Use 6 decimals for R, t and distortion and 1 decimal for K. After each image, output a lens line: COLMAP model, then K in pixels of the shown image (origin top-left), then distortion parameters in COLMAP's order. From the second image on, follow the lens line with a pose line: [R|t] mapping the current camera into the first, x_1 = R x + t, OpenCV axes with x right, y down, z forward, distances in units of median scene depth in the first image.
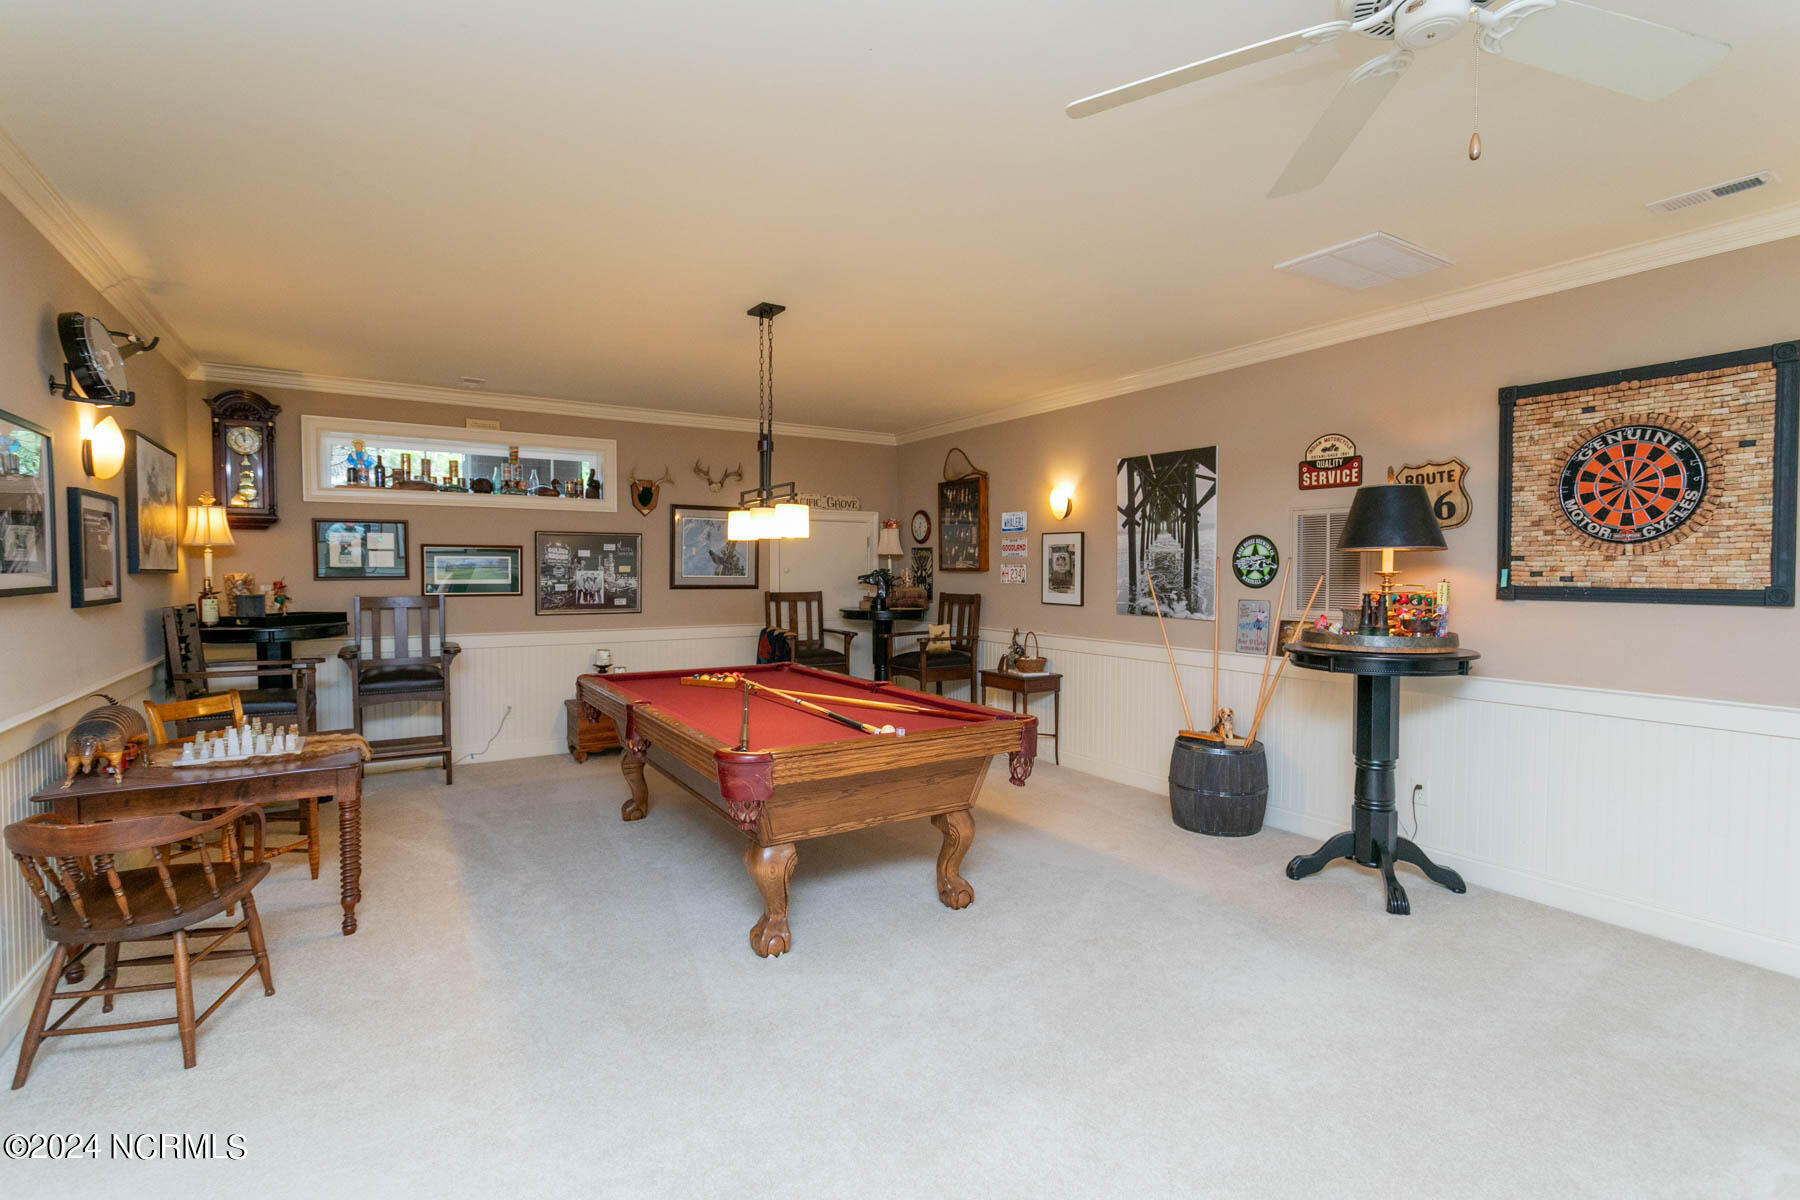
lens RADIAL K [[849.0, 0, 903.9], [0, 849.0, 597.5], [0, 0, 1]] dist [0.001937, 0.001519]
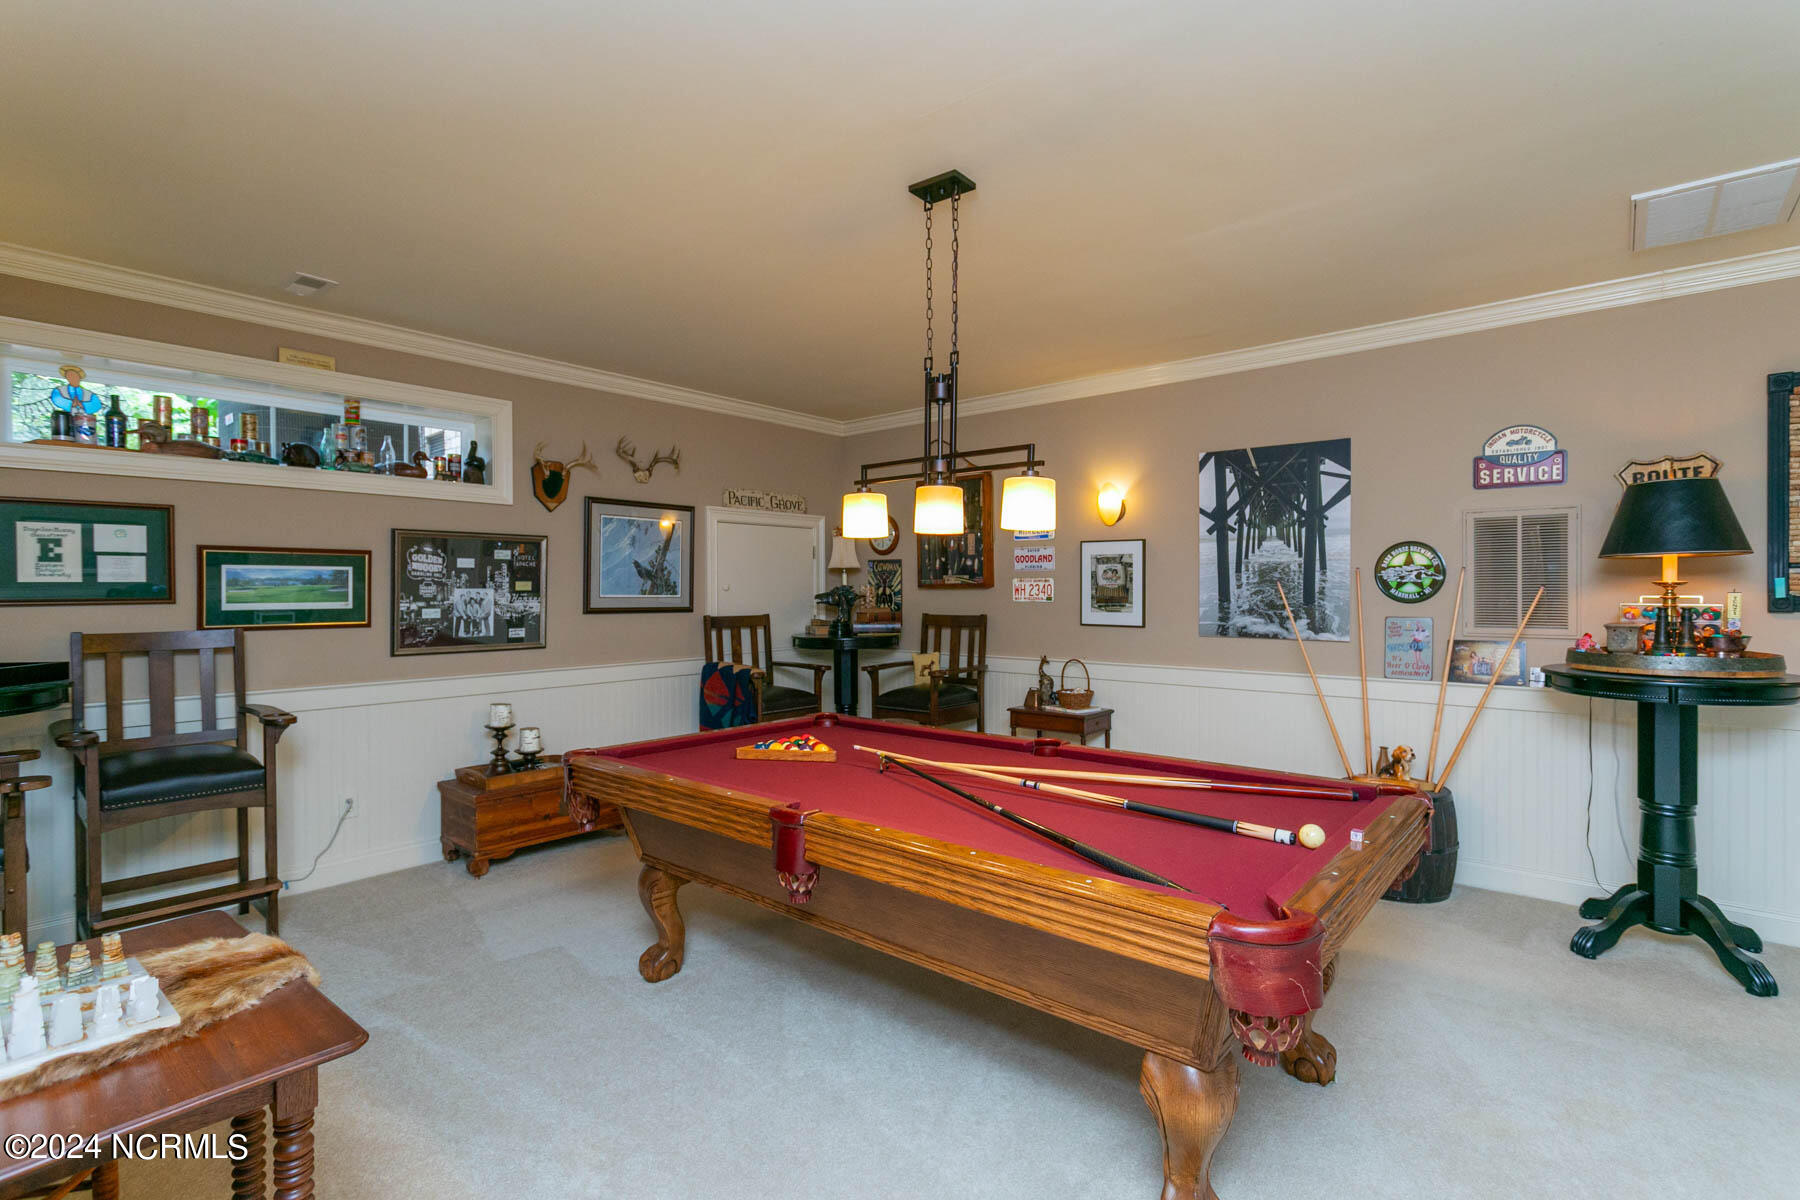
lens RADIAL K [[849.0, 0, 903.9], [0, 849.0, 597.5], [0, 0, 1]] dist [0.001937, 0.001519]
pose [[0.953612, -0.007426, 0.300948, -0.269614], [0.015015, 0.999625, -0.022912, -0.003814], [-0.300665, 0.026368, 0.953365, 0.268989]]
